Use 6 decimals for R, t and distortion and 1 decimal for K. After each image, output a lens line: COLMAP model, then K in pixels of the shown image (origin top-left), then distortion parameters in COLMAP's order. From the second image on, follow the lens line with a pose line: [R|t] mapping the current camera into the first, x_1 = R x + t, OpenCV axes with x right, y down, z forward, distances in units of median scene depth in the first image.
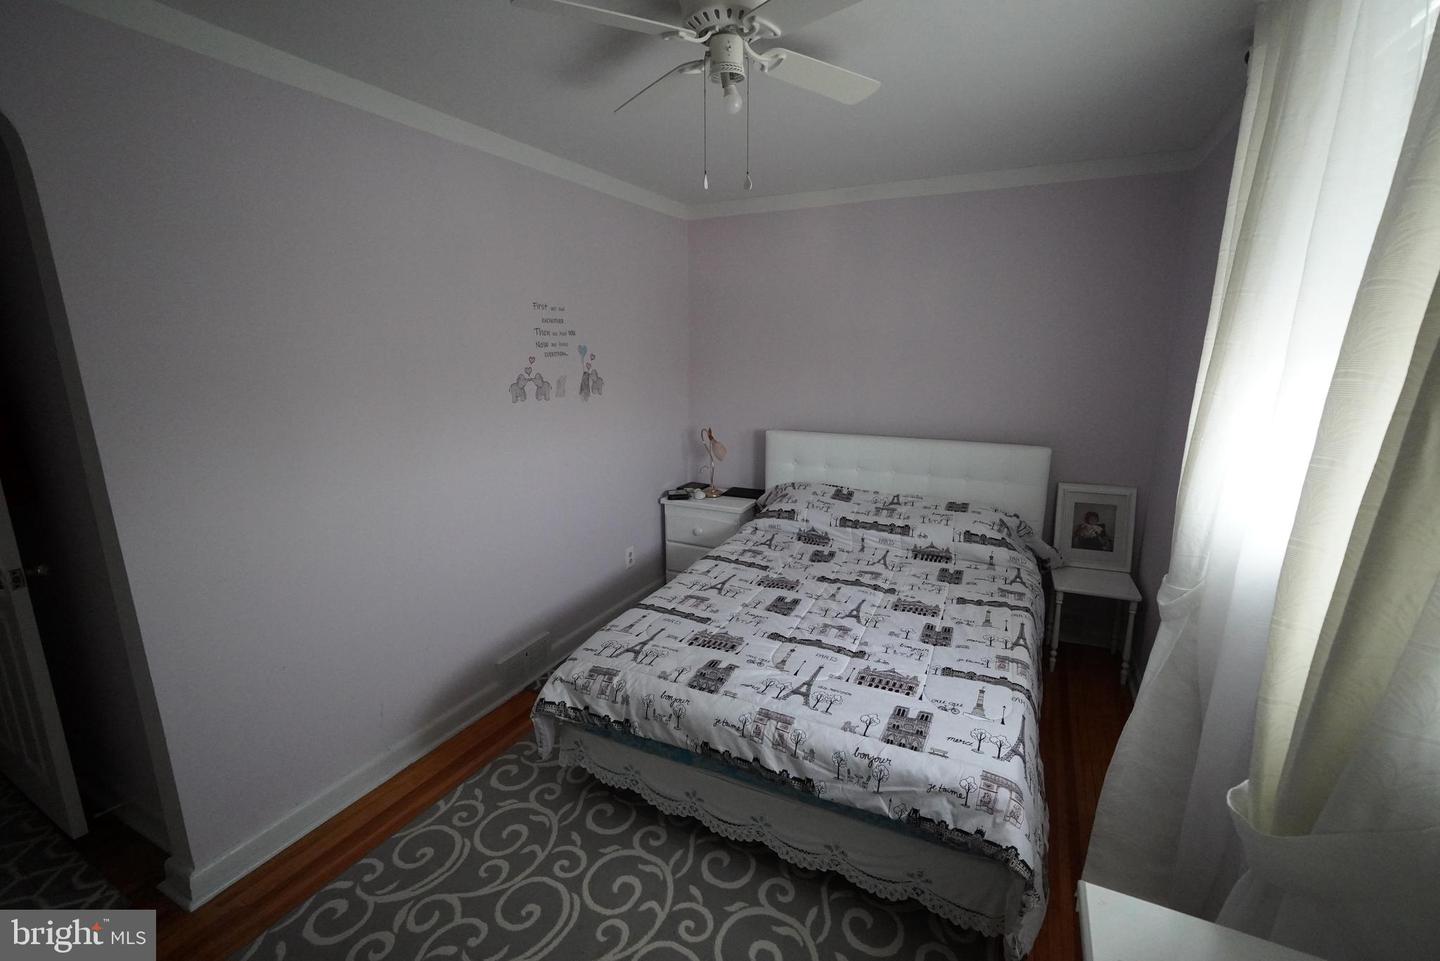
lens RADIAL K [[610.6, 0, 723.7], [0, 610.6, 473.9], [0, 0, 1]] dist [-0.022165, 0.007284]
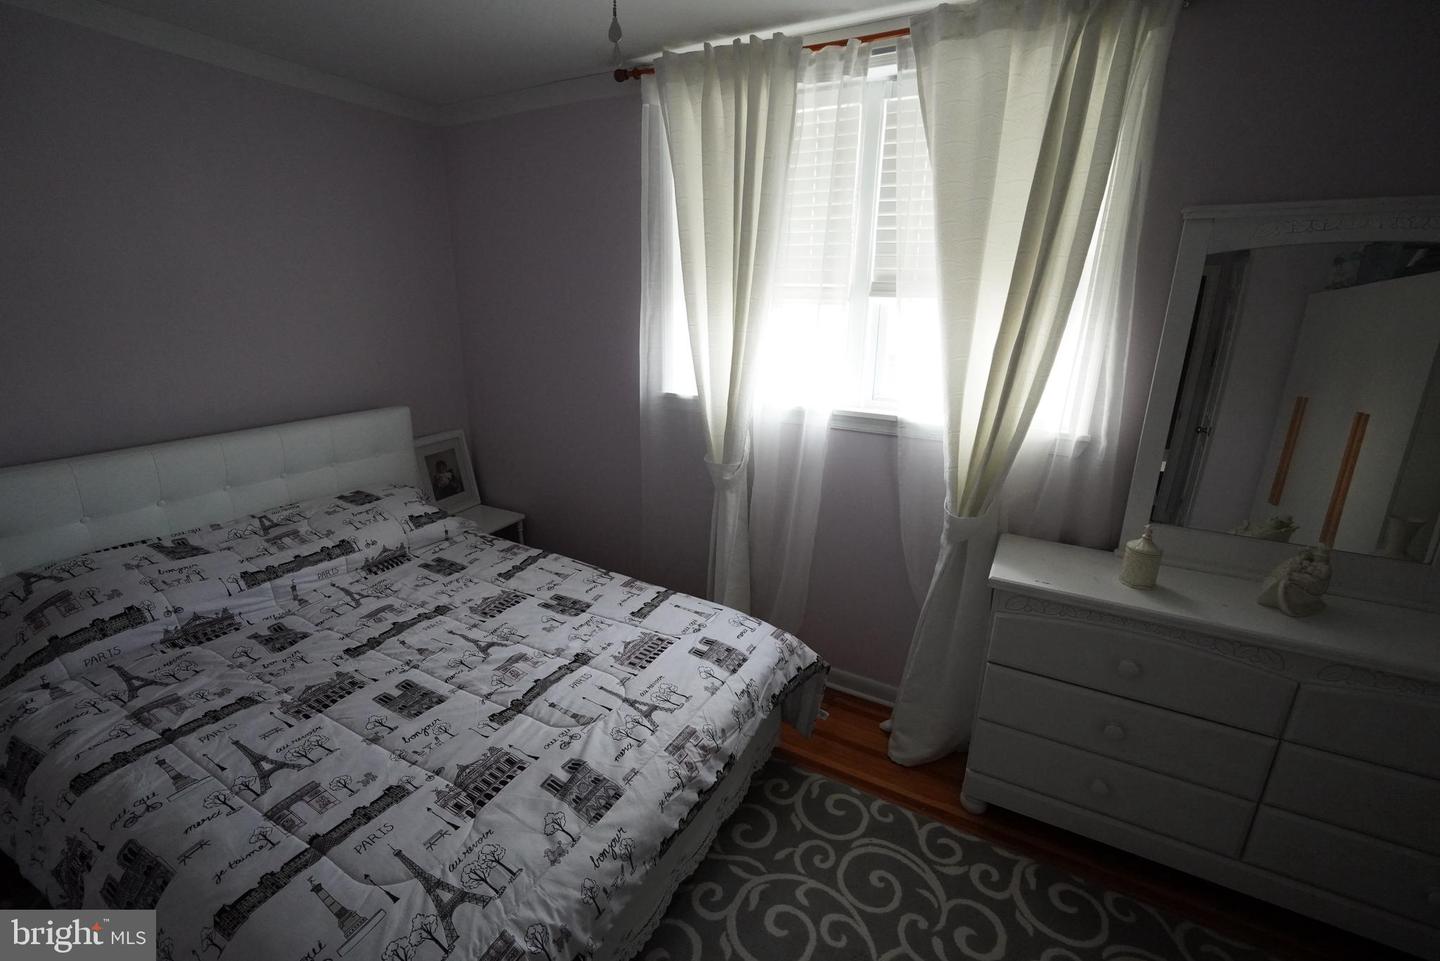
lens RADIAL K [[610.6, 0, 723.7], [0, 610.6, 473.9], [0, 0, 1]] dist [-0.022165, 0.007284]
pose [[0.038871, -0.279669, 0.959309, -0.449278], [0.187850, 0.944963, 0.267875, -0.126342], [-0.981428, 0.169793, 0.089268, 0.567117]]
